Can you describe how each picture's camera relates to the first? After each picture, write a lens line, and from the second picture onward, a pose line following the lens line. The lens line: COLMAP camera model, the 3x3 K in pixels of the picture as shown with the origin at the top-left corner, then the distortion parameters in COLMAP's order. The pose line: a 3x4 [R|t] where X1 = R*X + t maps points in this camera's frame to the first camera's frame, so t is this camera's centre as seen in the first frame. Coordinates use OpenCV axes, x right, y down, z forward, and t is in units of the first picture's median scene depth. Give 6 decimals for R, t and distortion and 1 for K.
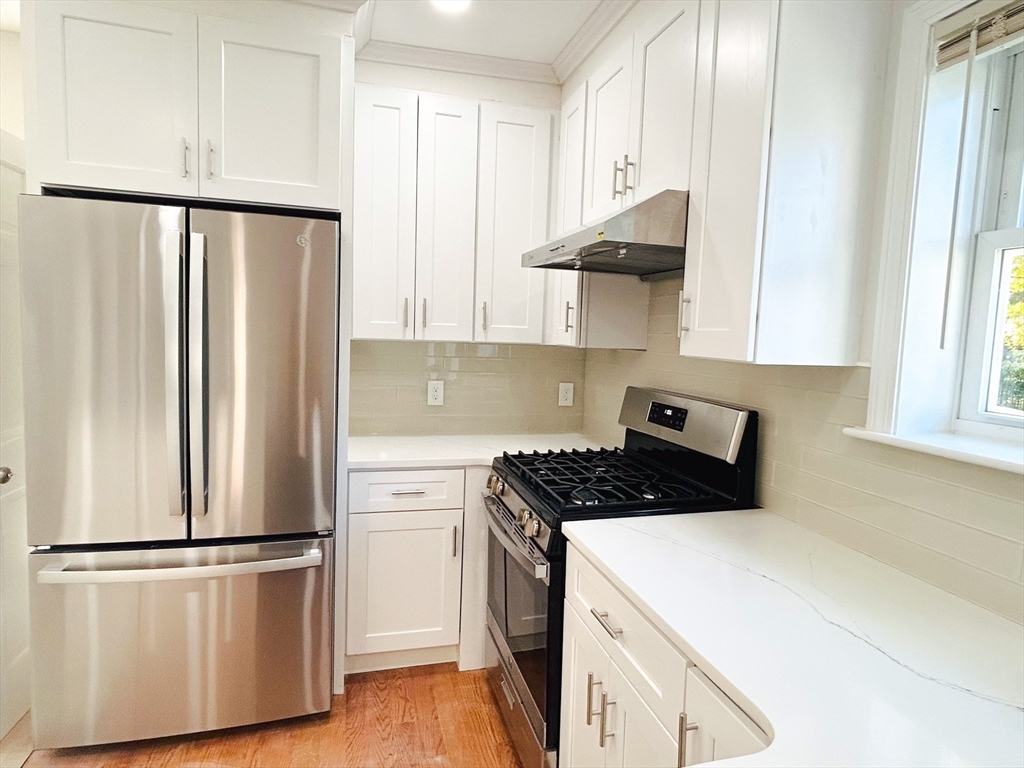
lens RADIAL K [[578.2, 0, 512.0], [0, 578.2, 384.0], [0, 0, 1]] dist [0.002329, 0.000718]
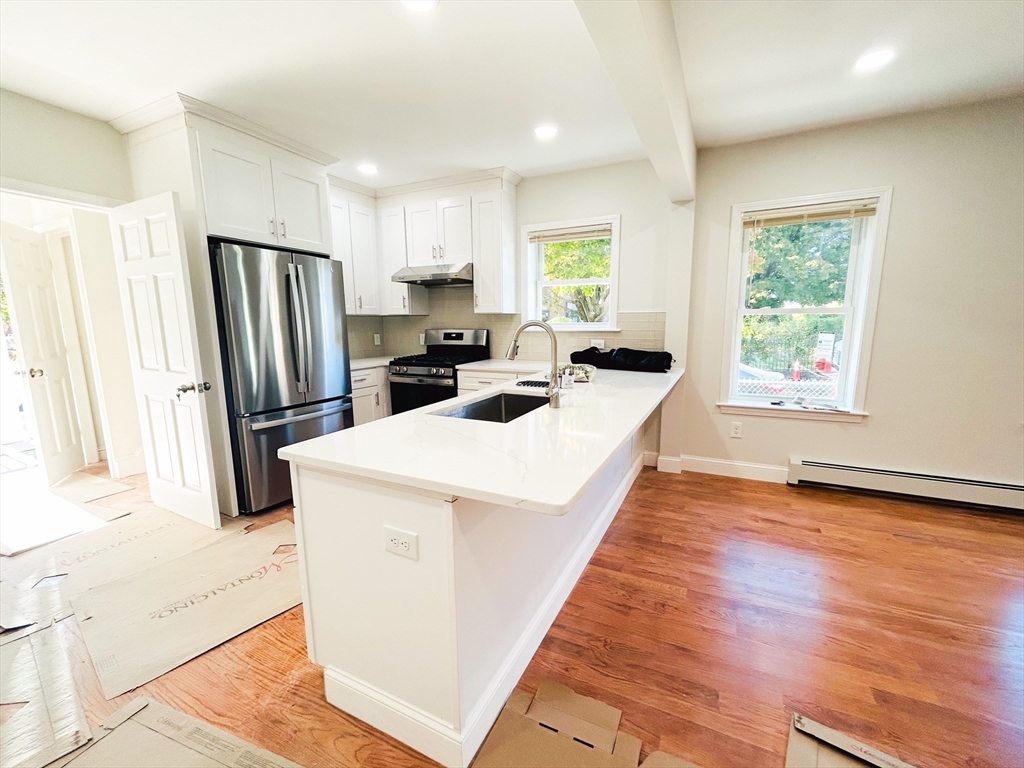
lens RADIAL K [[420.6, 0, 512.0], [0, 420.6, 384.0], [0, 0, 1]] dist [0.001550, 0.000093]
pose [[0.671206, -0.146424, 0.726666, -0.953542], [0.095550, 0.989209, 0.111069, 0.073568], [-0.735087, -0.005117, 0.677953, -0.554790]]
